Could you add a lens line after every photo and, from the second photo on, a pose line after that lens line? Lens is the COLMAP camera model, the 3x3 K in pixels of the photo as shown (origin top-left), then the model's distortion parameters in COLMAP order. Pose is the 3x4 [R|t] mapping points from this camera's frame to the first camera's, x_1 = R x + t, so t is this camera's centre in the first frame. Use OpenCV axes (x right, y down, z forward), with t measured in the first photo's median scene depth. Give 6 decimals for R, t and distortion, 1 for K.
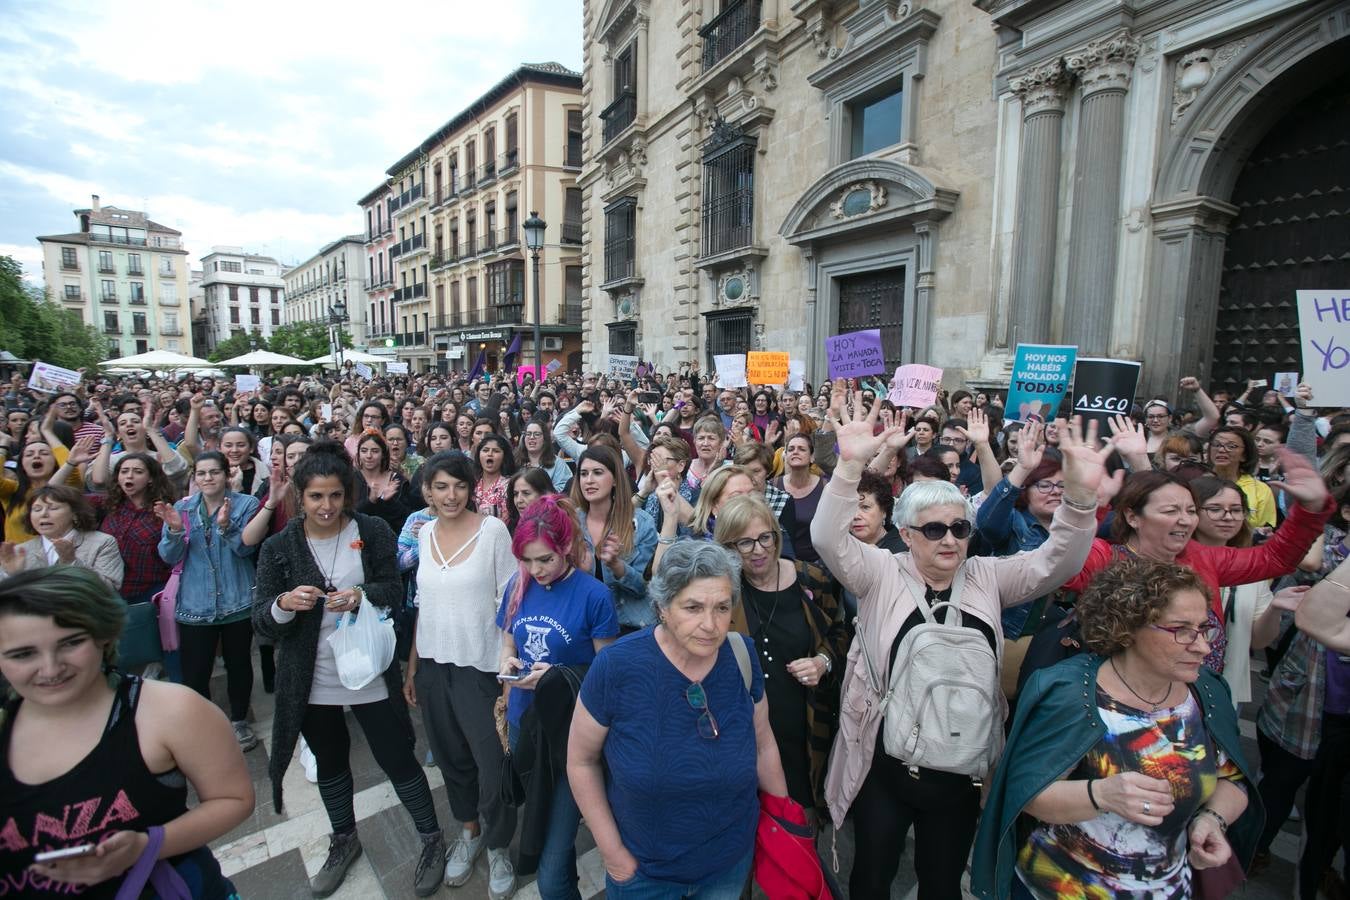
lens RADIAL K [[607.0, 0, 675.9], [0, 607.0, 441.5], [0, 0, 1]] dist [-0.050240, 0.015899]
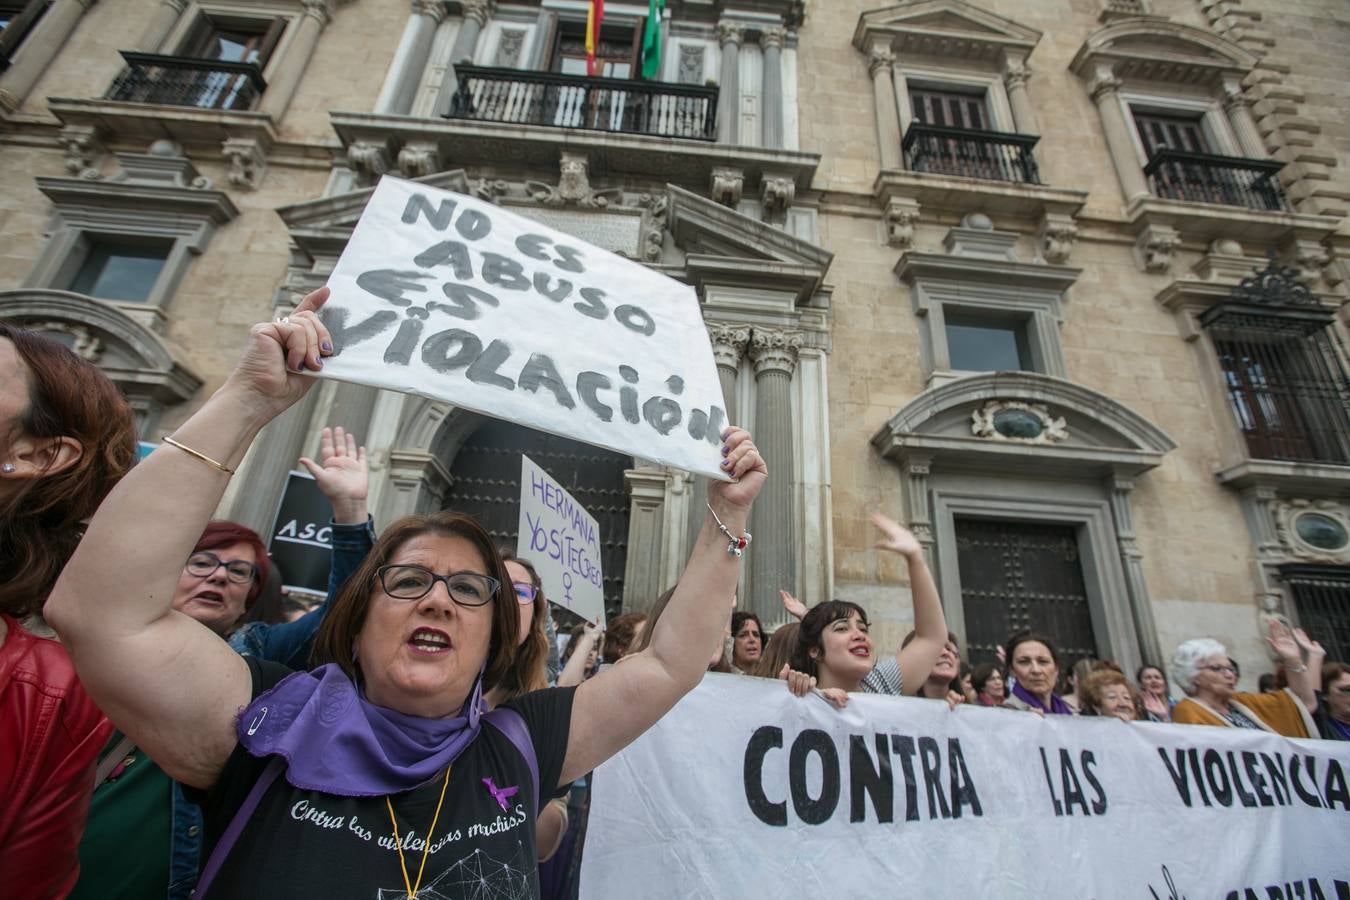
lens RADIAL K [[610.8, 0, 674.6], [0, 610.8, 439.9], [0, 0, 1]] dist [-0.048542, 0.015111]
pose [[0.425327, 0.367988, 0.826851, 0.028234], [0.057360, 0.900809, -0.430409, 0.016625], [-0.903220, 0.230493, 0.362030, 0.034696]]
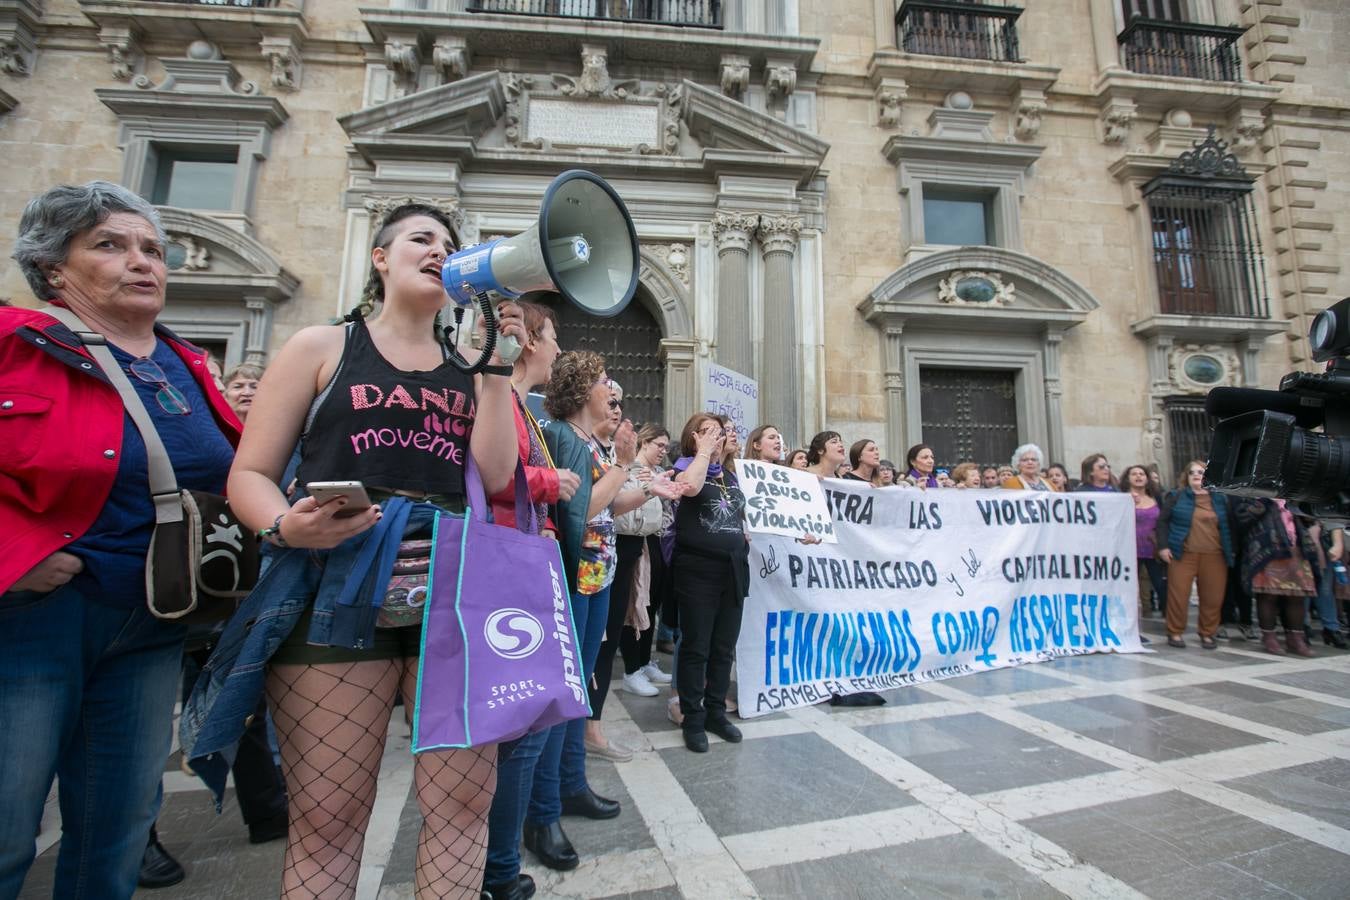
lens RADIAL K [[610.8, 0, 674.6], [0, 610.8, 439.9], [0, 0, 1]] dist [-0.048542, 0.015111]
pose [[0.412791, 0.128847, 0.901666, -0.040265], [0.103306, 0.976933, -0.186897, 0.028083], [-0.904948, 0.170297, 0.389958, 0.027065]]
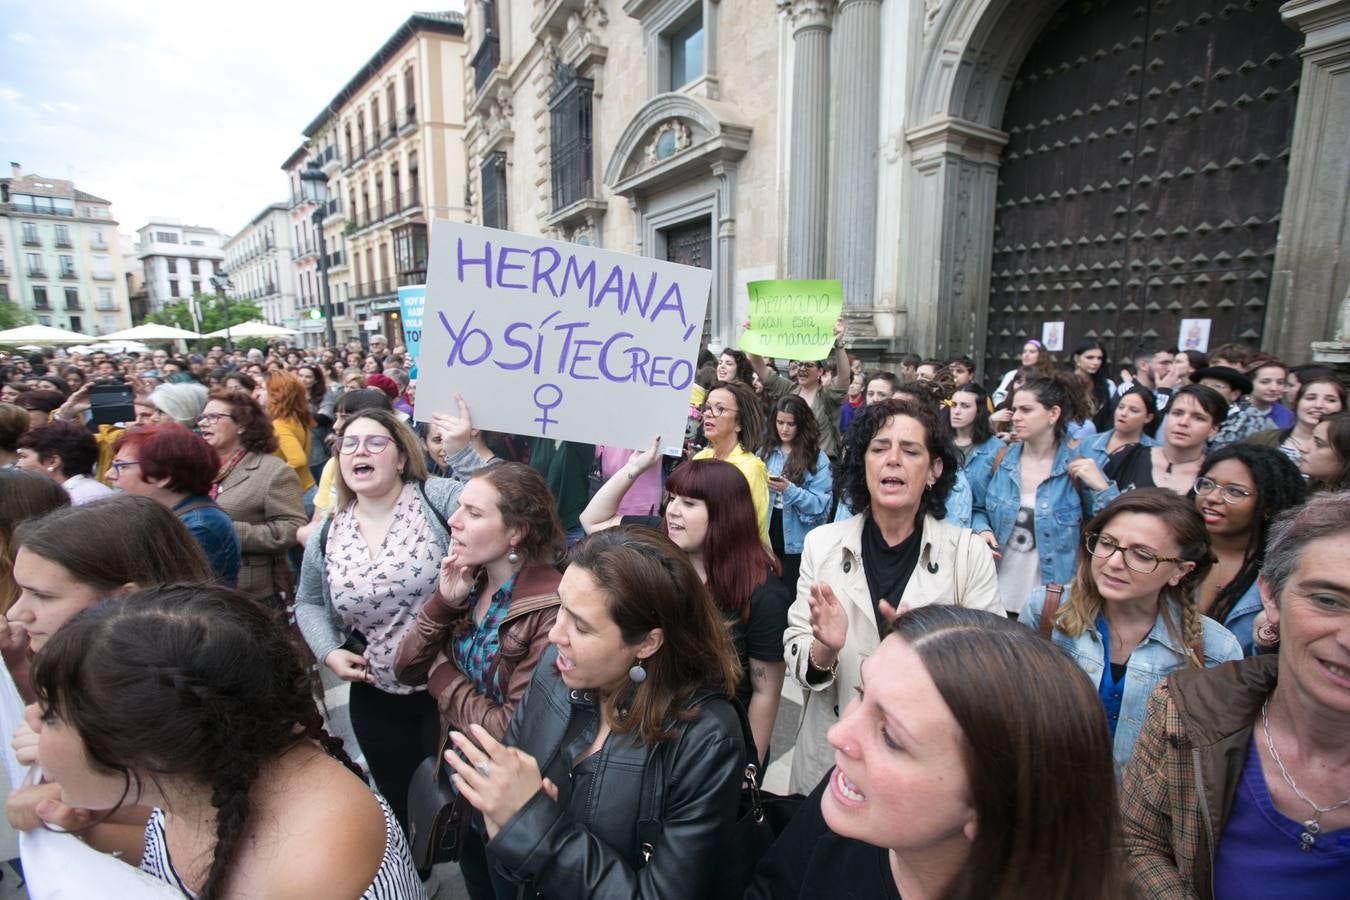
lens RADIAL K [[607.0, 0, 675.9], [0, 607.0, 441.5], [0, 0, 1]] dist [-0.050240, 0.015899]
pose [[0.999448, -0.019288, 0.027050, 0.098581], [0.017904, 0.998565, 0.050479, 0.001412], [-0.027985, -0.049966, 0.998359, 0.024370]]
